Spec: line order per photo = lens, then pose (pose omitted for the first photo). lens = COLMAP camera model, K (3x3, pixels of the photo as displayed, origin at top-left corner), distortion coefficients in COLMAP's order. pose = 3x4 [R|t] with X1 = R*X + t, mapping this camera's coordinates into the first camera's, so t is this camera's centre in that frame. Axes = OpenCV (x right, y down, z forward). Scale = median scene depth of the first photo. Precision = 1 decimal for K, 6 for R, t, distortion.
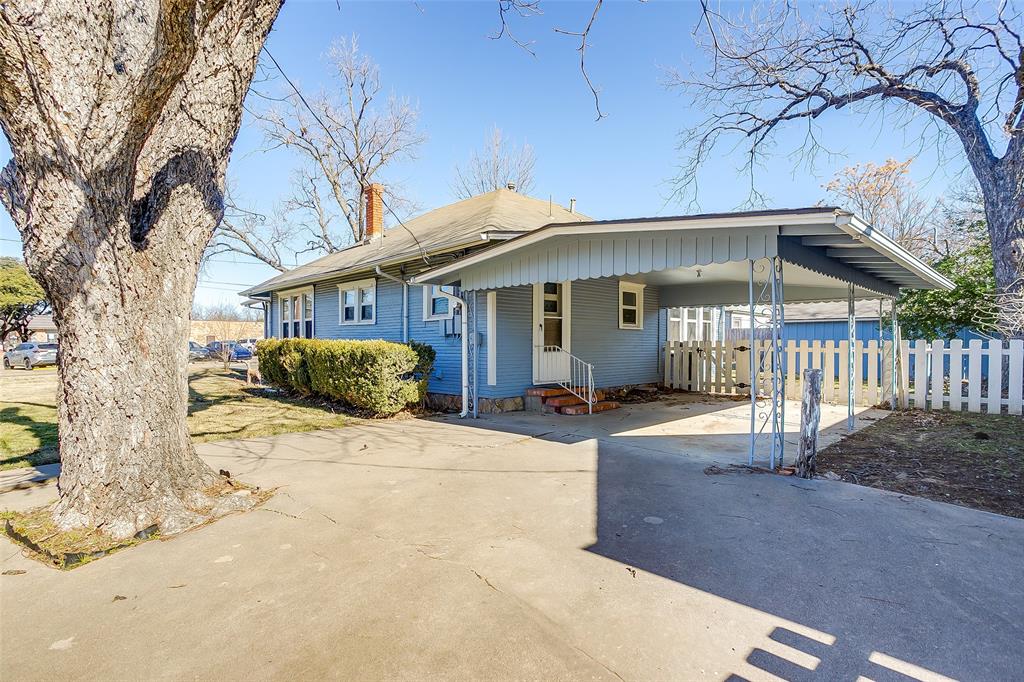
lens RADIAL K [[504.1, 0, 511.4], [0, 504.1, 320.3], [0, 0, 1]] dist [-0.041108, 0.022752]
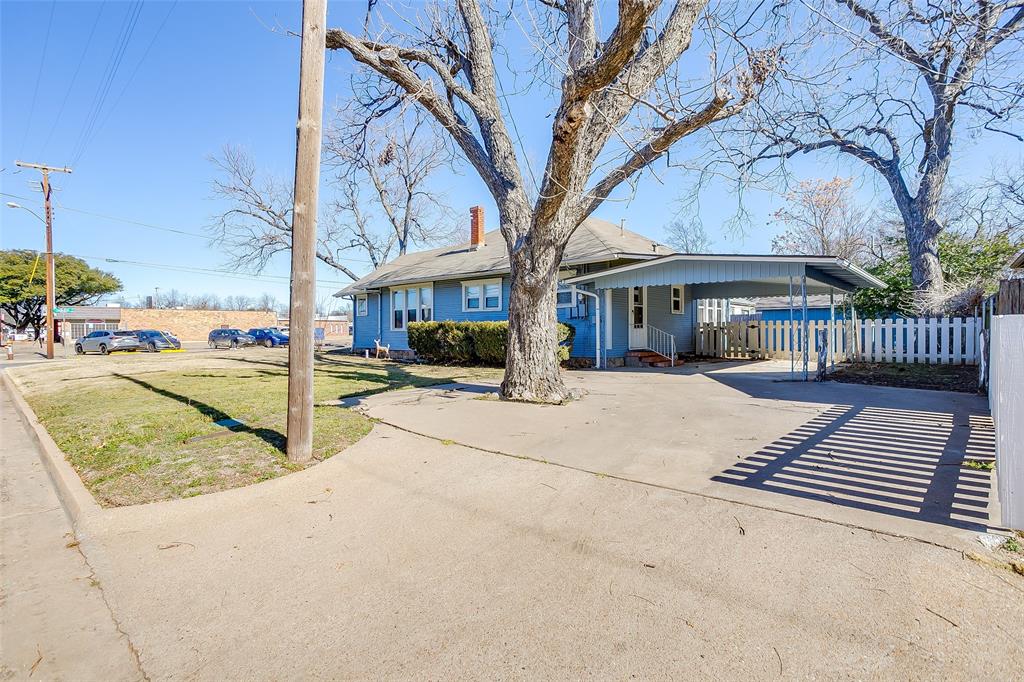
lens RADIAL K [[500.6, 0, 512.1], [0, 500.6, 300.3], [0, 0, 1]] dist [-0.036562, 0.022464]
pose [[0.996770, -0.000669, 0.080310, -0.351366], [0.002288, 0.999796, -0.020072, 0.005895], [-0.080280, 0.020191, 0.996568, -0.392323]]
